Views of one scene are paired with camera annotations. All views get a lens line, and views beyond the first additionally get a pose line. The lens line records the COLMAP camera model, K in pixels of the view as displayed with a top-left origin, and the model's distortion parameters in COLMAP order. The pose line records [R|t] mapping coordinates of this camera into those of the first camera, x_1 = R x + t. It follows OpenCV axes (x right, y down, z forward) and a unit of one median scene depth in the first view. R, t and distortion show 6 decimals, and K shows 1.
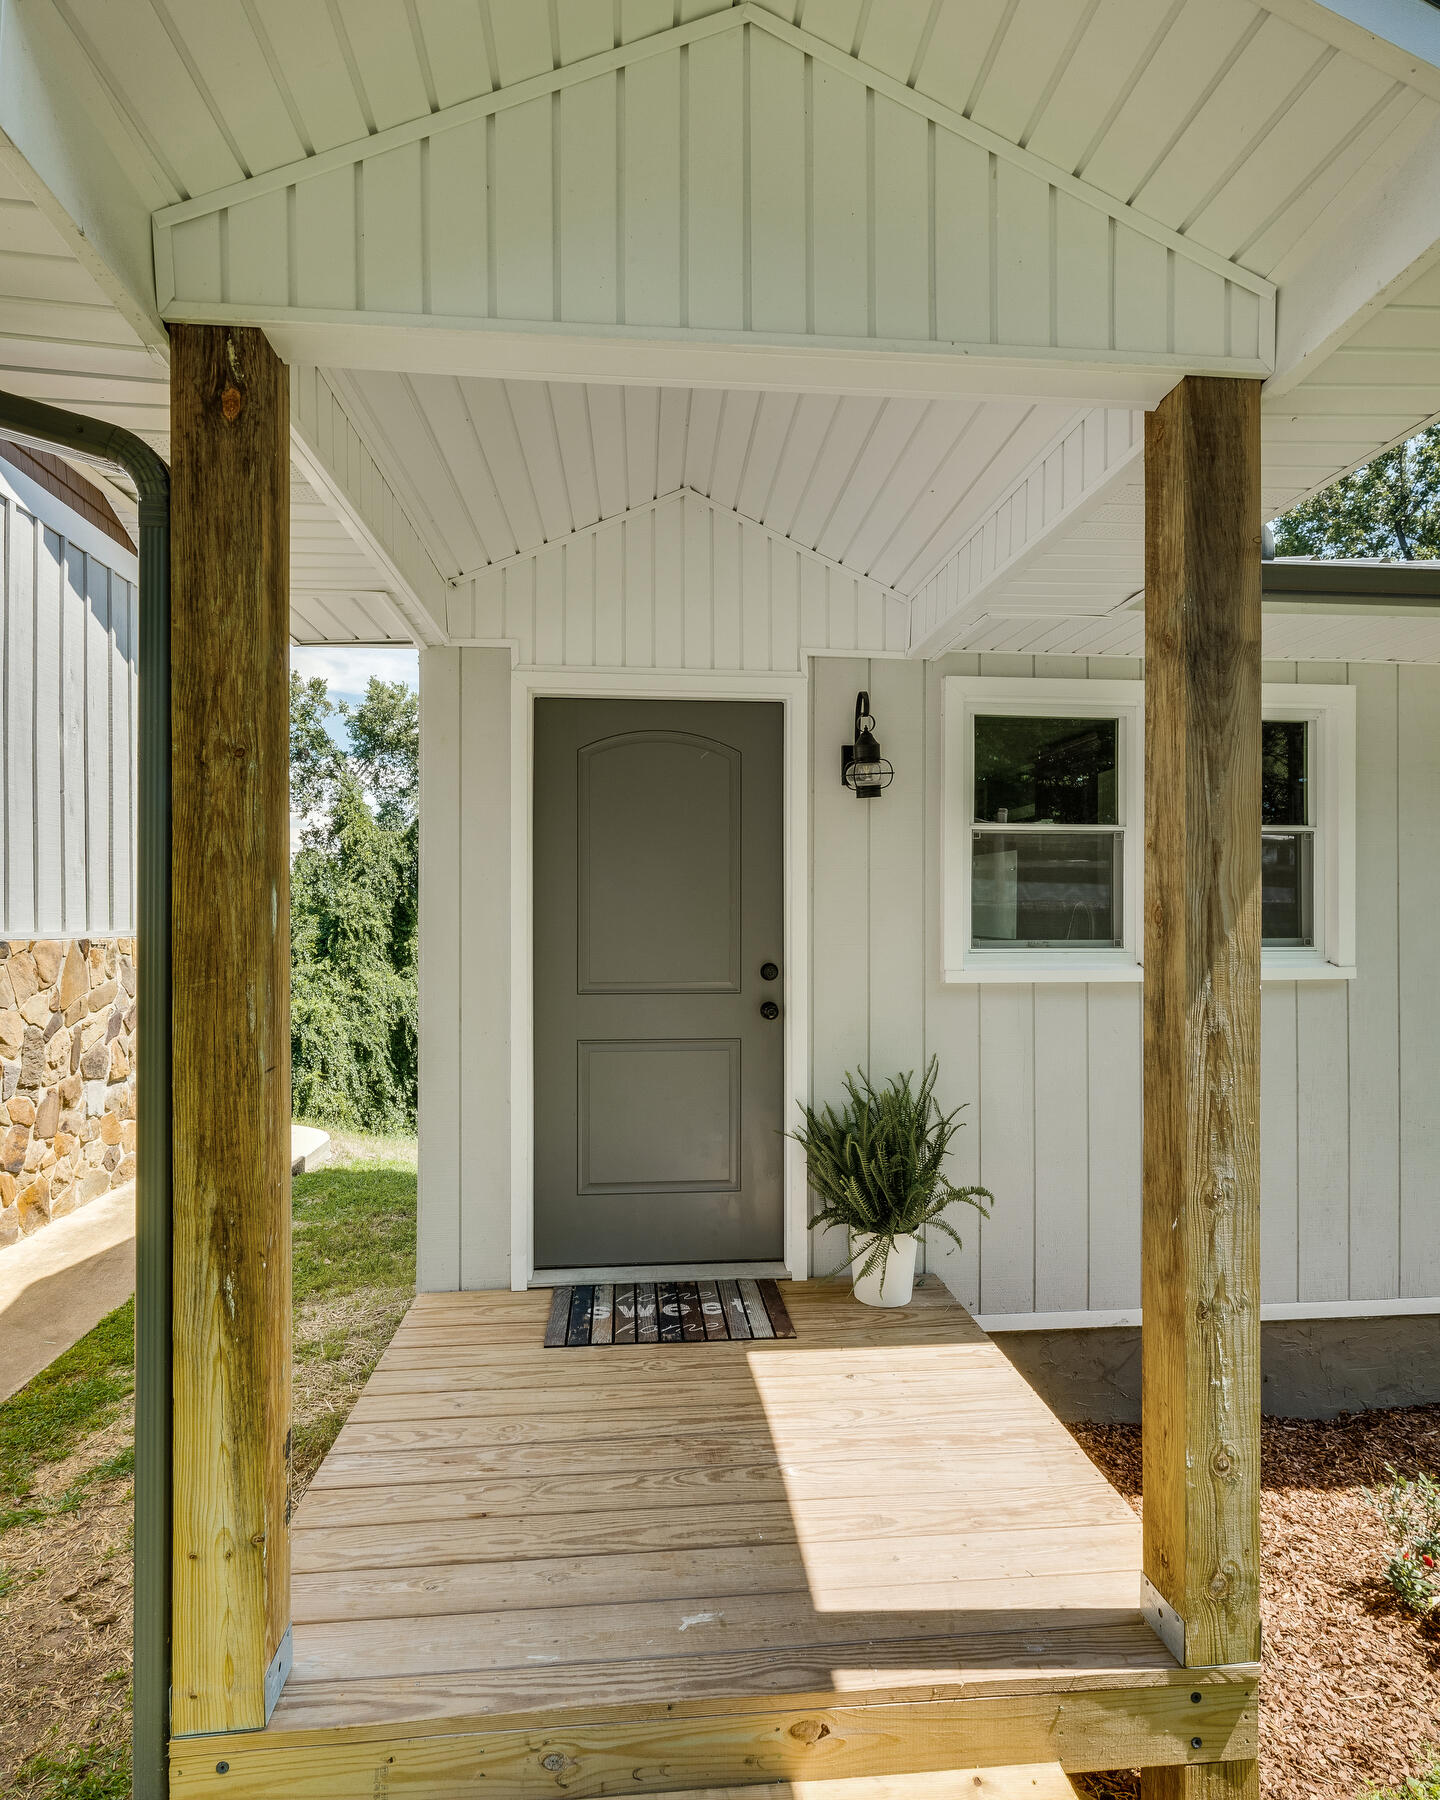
lens RADIAL K [[990.8, 0, 727.5], [0, 990.8, 913.7], [0, 0, 1]] dist [-0.003081, -0.000518]
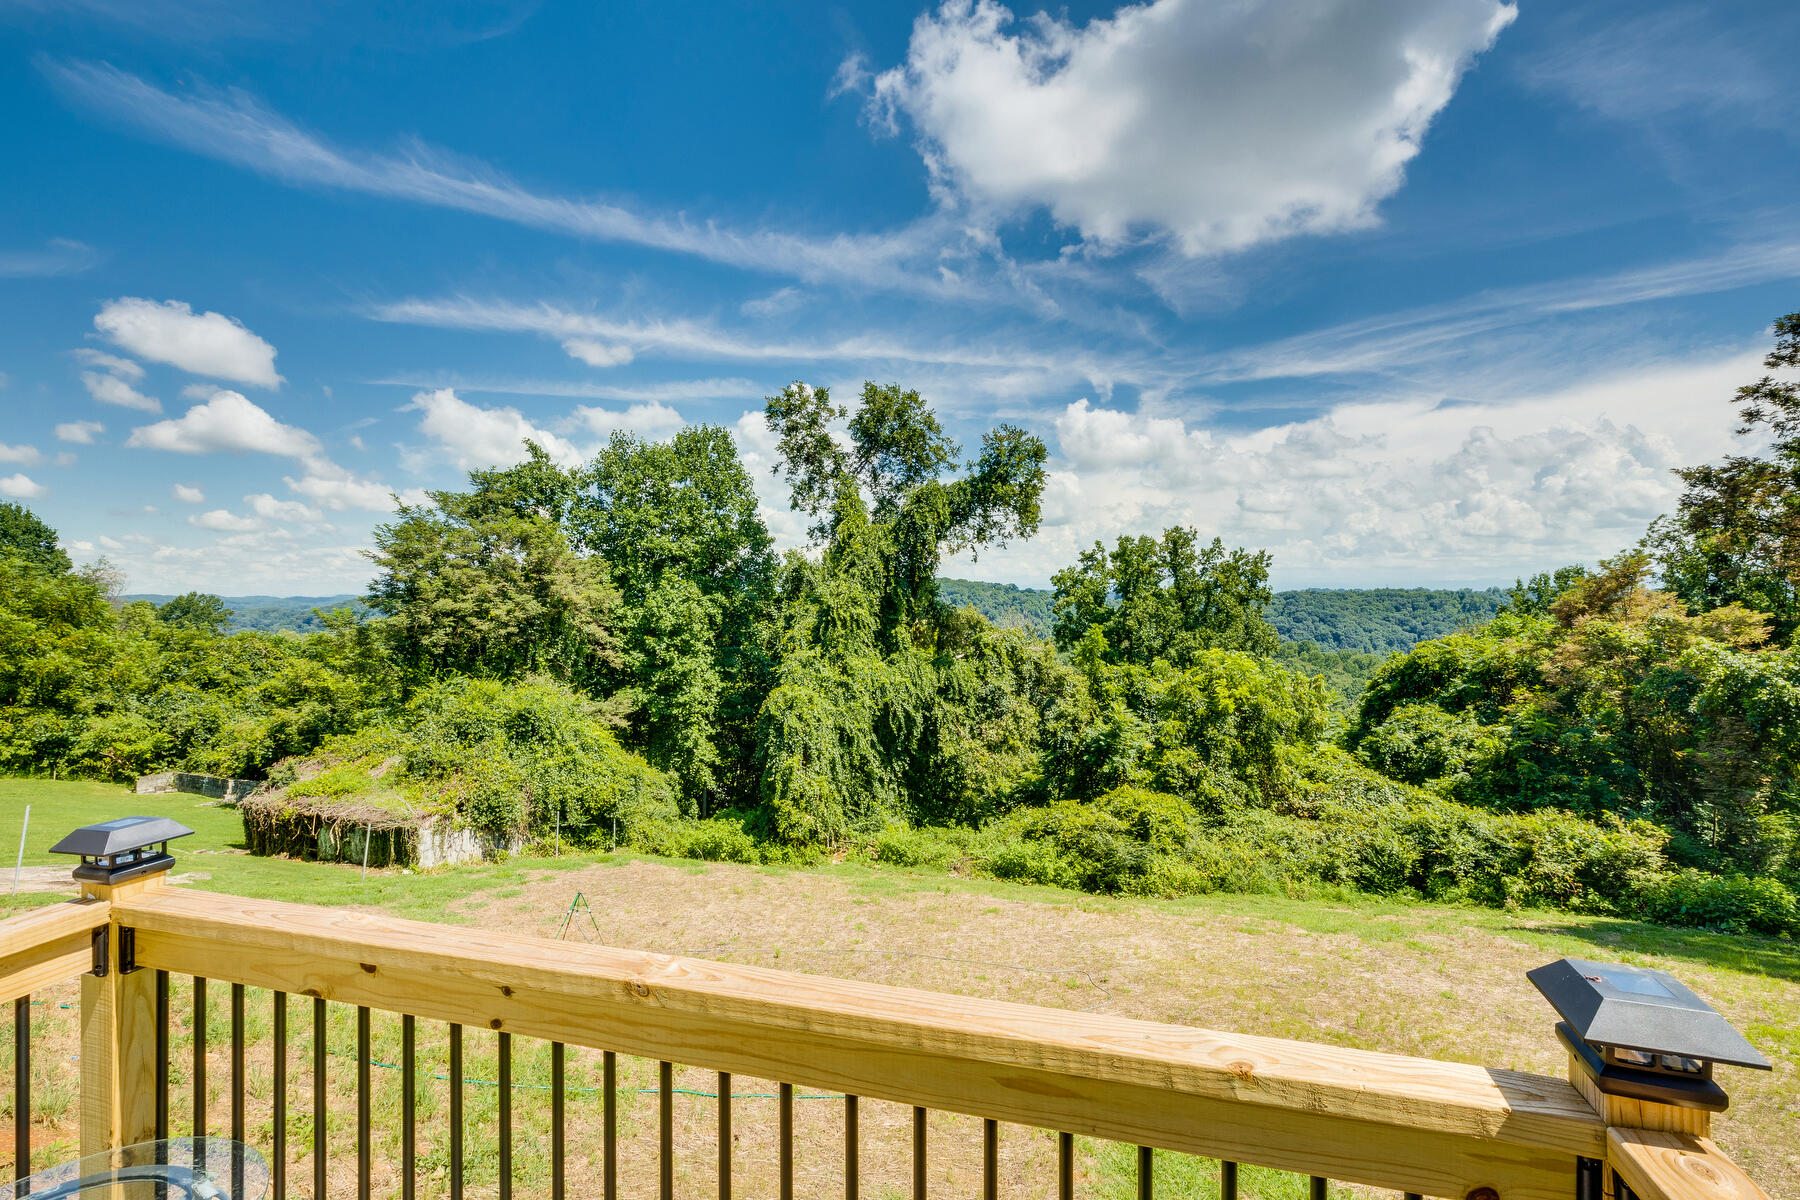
lens RADIAL K [[811.8, 0, 902.5], [0, 811.8, 599.1], [0, 0, 1]] dist [0.004448, 0.000277]
pose [[0.924856, -0.006575, -0.380261, 0.009260], [0.008270, 0.999962, 0.002823, -0.006015], [0.380228, -0.005756, 0.924875, 0.222045]]
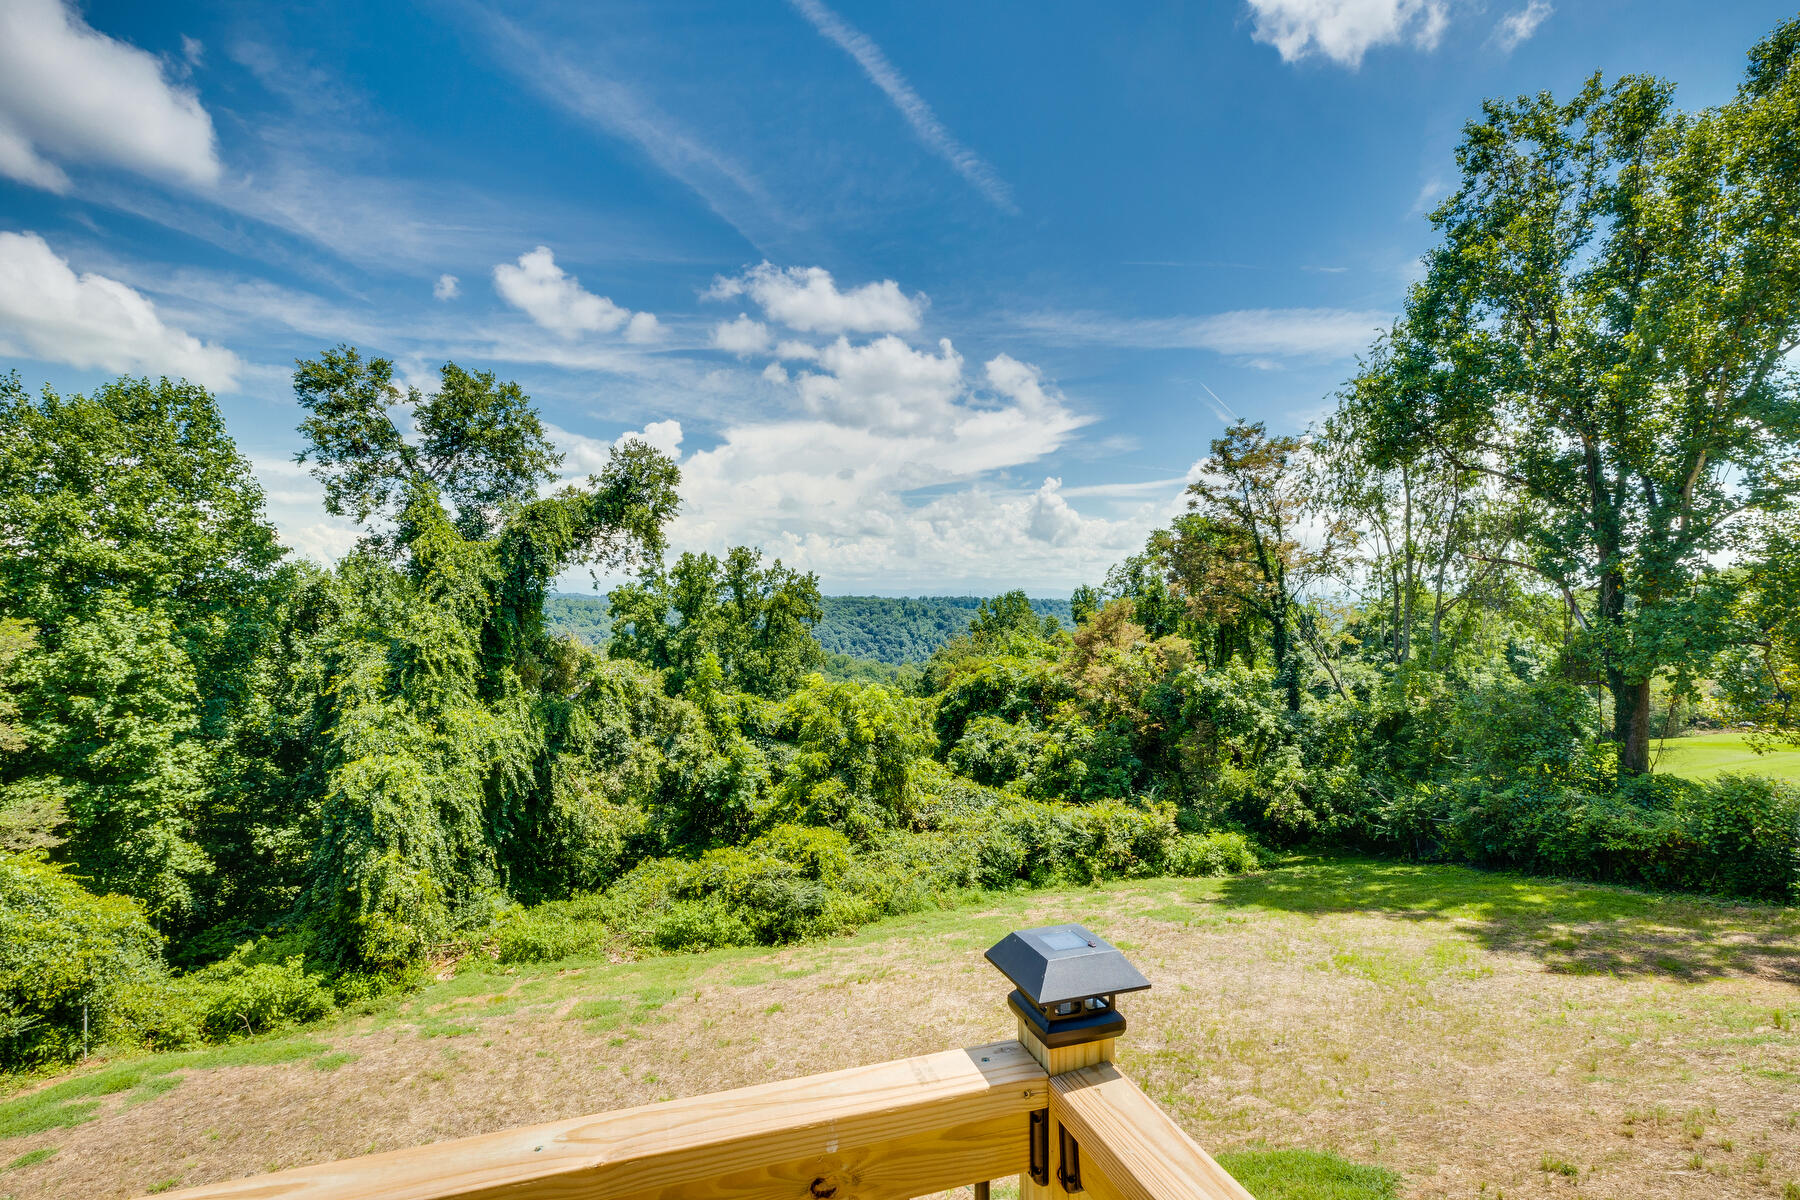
lens RADIAL K [[811.8, 0, 901.6], [0, 811.8, 597.6], [0, 0, 1]] dist [0.004448, 0.000277]
pose [[0.976912, 0.003374, 0.213617, -0.137803], [-0.003043, 0.999994, -0.001878, -0.036301], [-0.213622, 0.001184, 0.976916, 0.244435]]
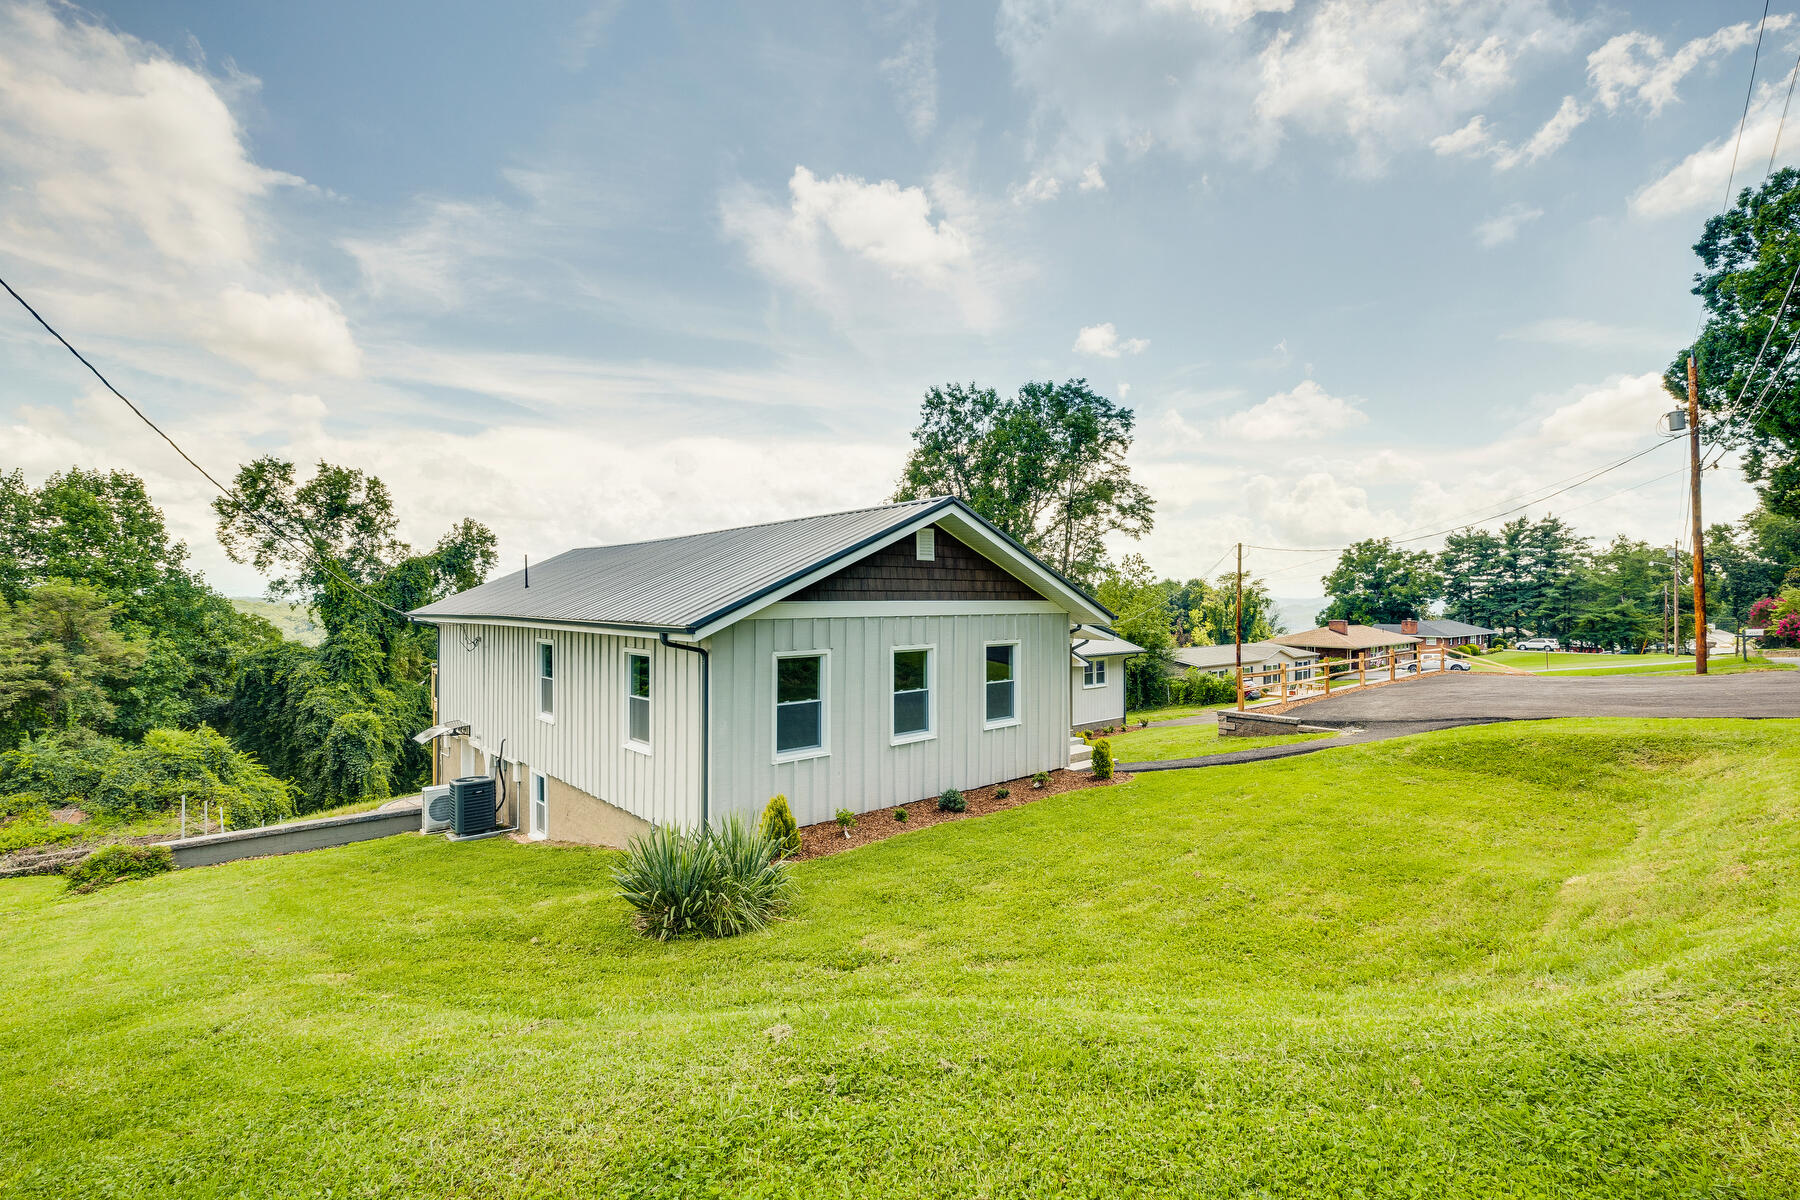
lens RADIAL K [[811.8, 0, 894.3], [0, 811.8, 611.8], [0, 0, 1]] dist [0.004448, 0.000277]
pose [[0.817019, -0.010108, 0.576521, -0.413644], [0.000776, 0.999865, 0.016431, -0.066555], [-0.576610, -0.012977, 0.816917, -0.336228]]
